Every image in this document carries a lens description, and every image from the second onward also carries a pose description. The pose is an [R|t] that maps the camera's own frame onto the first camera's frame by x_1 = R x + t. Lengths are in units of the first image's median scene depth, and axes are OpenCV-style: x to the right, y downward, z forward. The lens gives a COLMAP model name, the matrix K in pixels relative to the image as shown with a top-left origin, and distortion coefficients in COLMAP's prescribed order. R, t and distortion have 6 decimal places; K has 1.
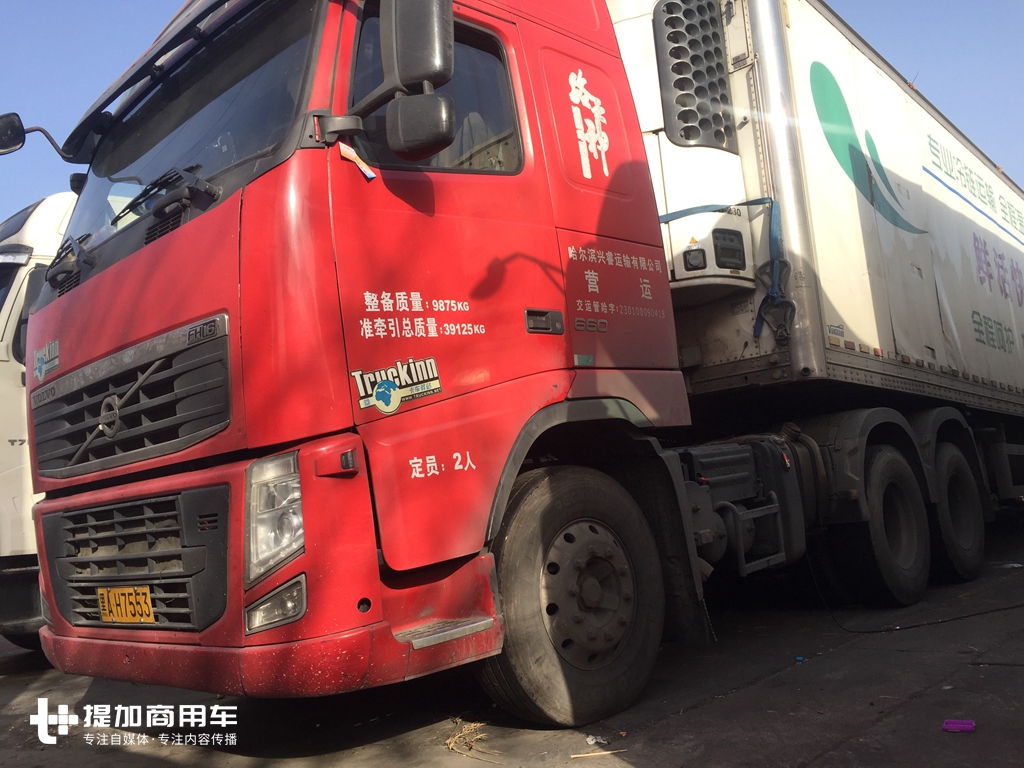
lens RADIAL K [[879.6, 0, 514.6], [0, 879.6, 398.7], [0, 0, 1]] dist [0.074994, -0.095261]
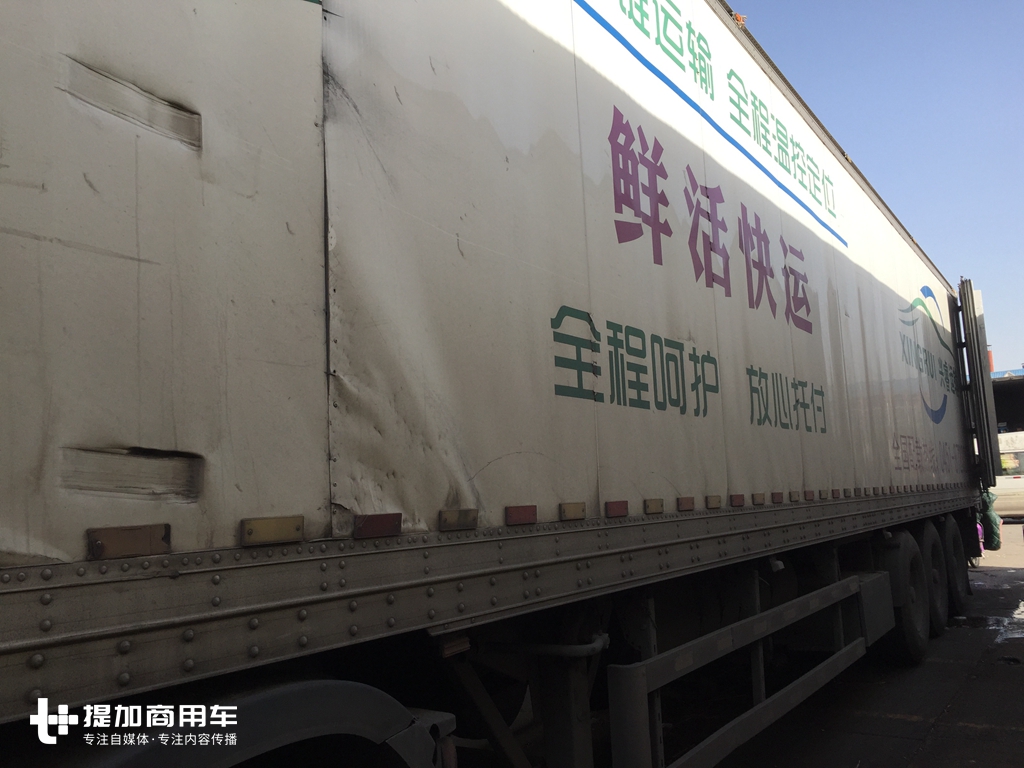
lens RADIAL K [[879.6, 0, 517.3], [0, 879.6, 378.3], [0, 0, 1]] dist [0.074994, -0.095261]
pose [[0.987355, 0.061548, 0.146089, 0.996776], [-0.062618, 0.998034, 0.002733, -0.156188], [-0.145633, -0.011846, 0.989268, 1.462623]]
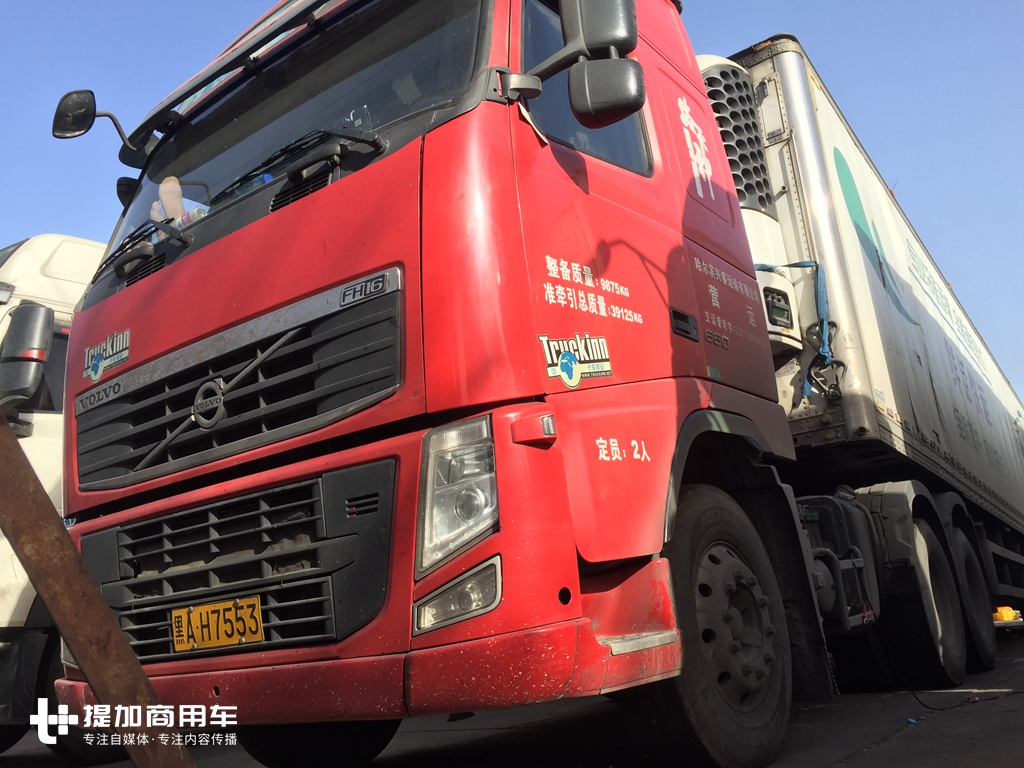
lens RADIAL K [[879.6, 0, 510.7], [0, 879.6, 398.2], [0, 0, 1]] dist [0.074994, -0.095261]
pose [[0.992752, 0.038063, 0.113999, -0.248000], [-0.020194, 0.987868, -0.153978, 0.134535], [-0.118476, 0.150560, 0.981476, 0.109124]]
